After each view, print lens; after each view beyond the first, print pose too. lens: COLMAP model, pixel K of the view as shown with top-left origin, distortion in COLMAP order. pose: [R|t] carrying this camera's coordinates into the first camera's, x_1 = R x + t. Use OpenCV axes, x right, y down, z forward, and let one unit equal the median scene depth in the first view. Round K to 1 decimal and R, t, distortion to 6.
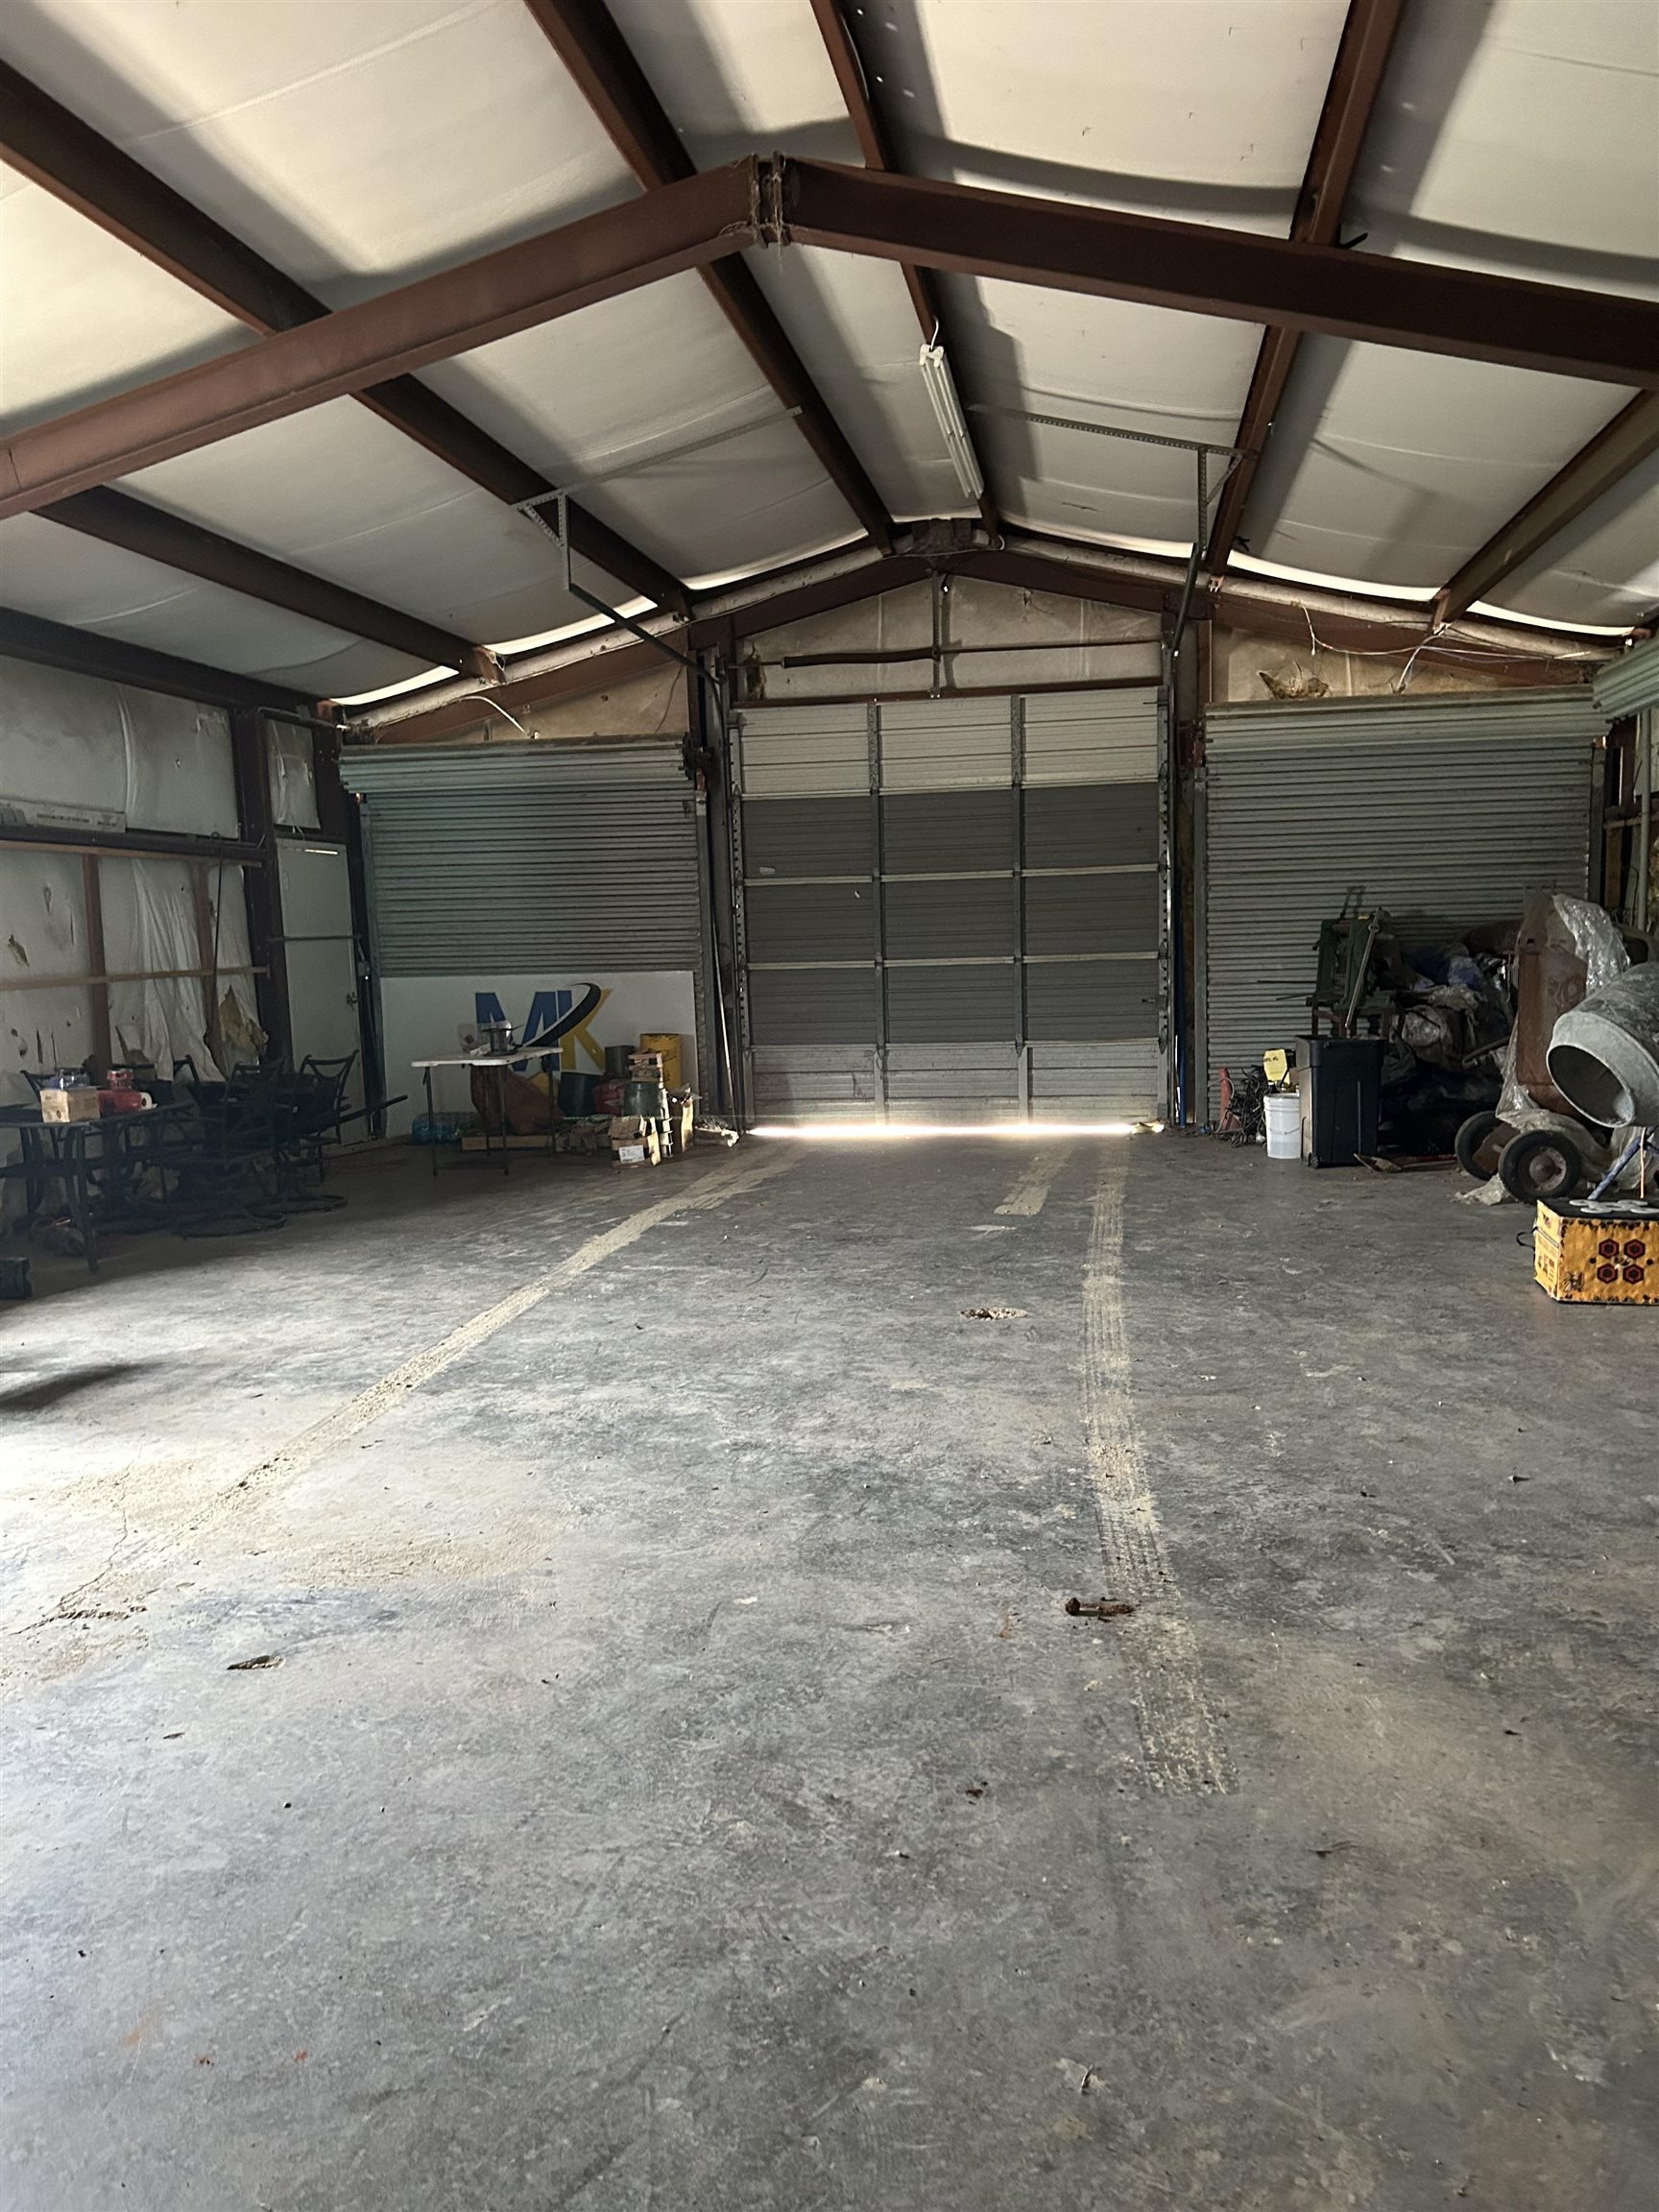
lens RADIAL K [[1649.1, 0, 845.0], [0, 1649.1, 1154.4], [0, 0, 1]] dist [0.062002, -0.102875]
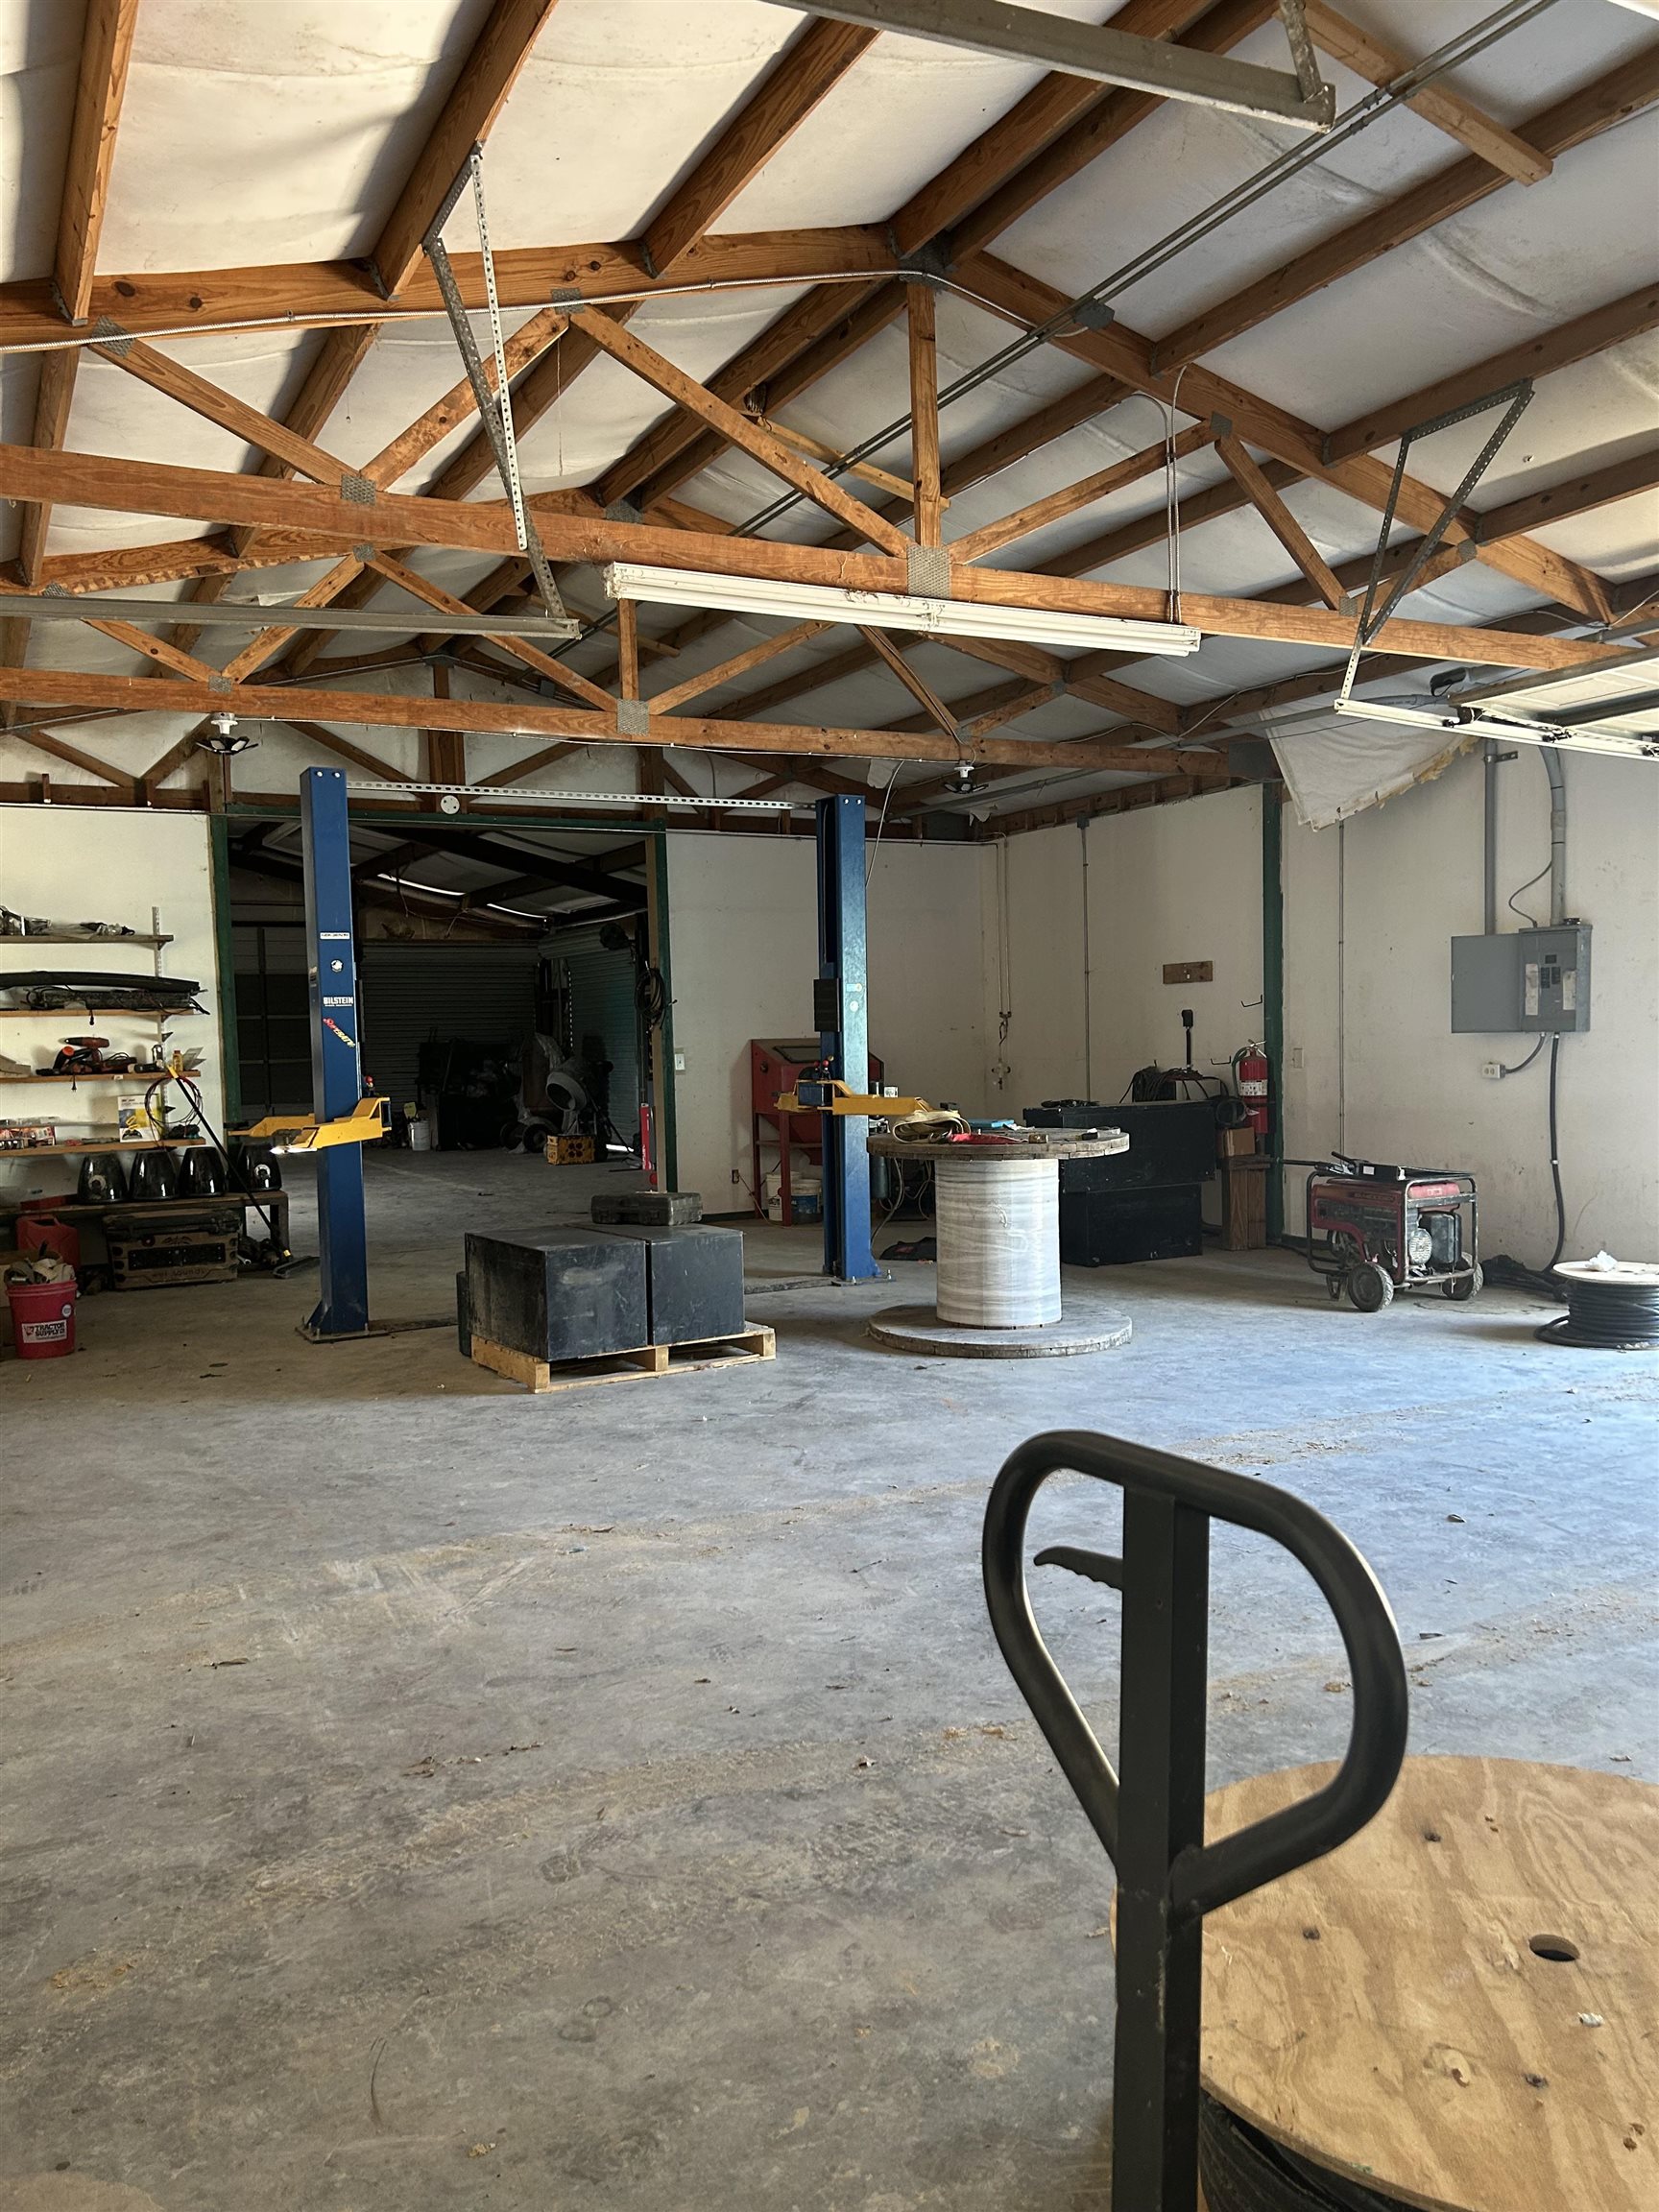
lens RADIAL K [[1649.1, 0, 845.0], [0, 1649.1, 1154.4], [0, 0, 1]] dist [0.062002, -0.102875]
pose [[0.797294, -0.035079, 0.602571, -0.672858], [0.079605, 0.995701, -0.047363, 0.173459], [-0.598319, 0.085730, 0.796658, -1.195281]]
